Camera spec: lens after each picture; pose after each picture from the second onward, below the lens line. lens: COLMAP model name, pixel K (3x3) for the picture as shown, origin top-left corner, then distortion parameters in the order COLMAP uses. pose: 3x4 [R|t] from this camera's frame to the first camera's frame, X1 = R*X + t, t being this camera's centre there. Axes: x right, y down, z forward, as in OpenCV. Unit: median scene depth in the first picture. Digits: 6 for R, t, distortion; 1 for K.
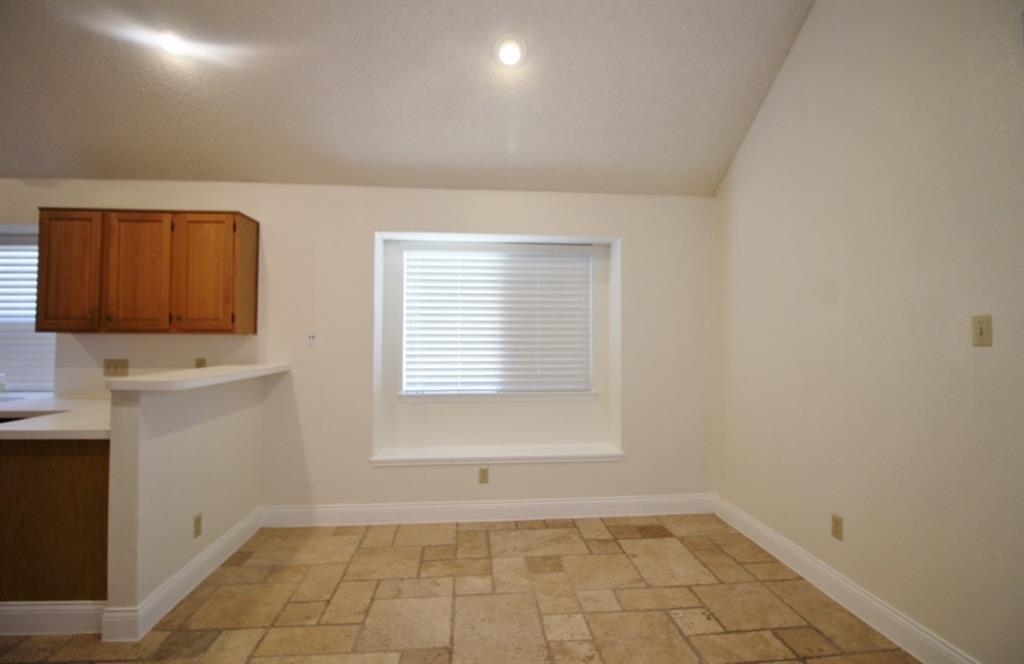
lens RADIAL K [[492.2, 0, 519.8], [0, 492.2, 329.3], [0, 0, 1]] dist [-0.011357, -0.000874]
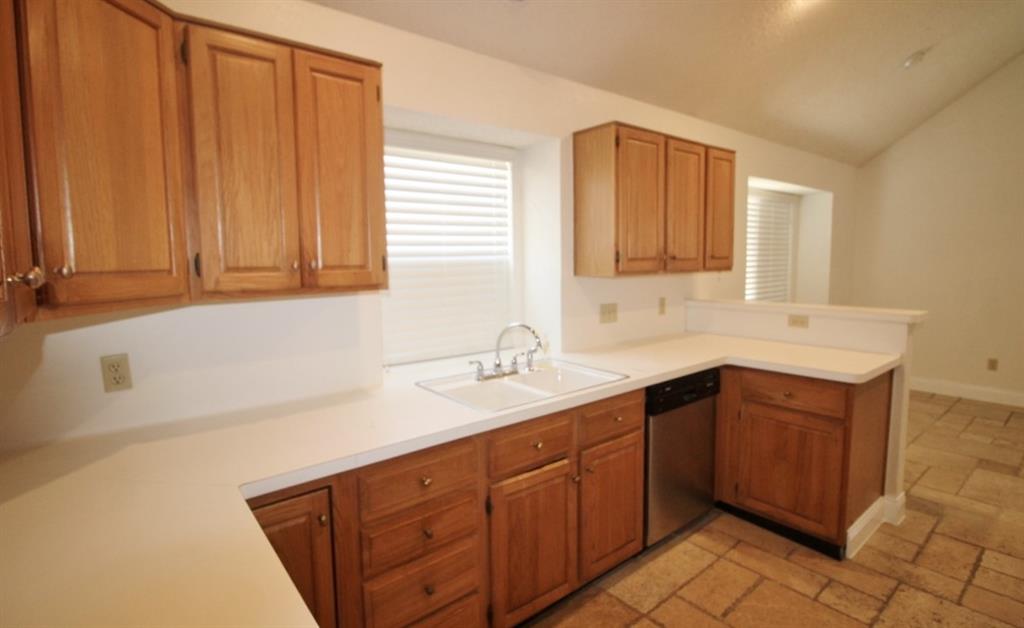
lens RADIAL K [[509.2, 0, 511.0], [0, 509.2, 304.2], [0, 0, 1]] dist [-0.007323, -0.004578]
pose [[0.824538, -0.063596, 0.562221, -1.617150], [0.000111, 0.993681, 0.112239, -0.044231], [-0.565806, -0.092483, 0.819335, 0.374670]]
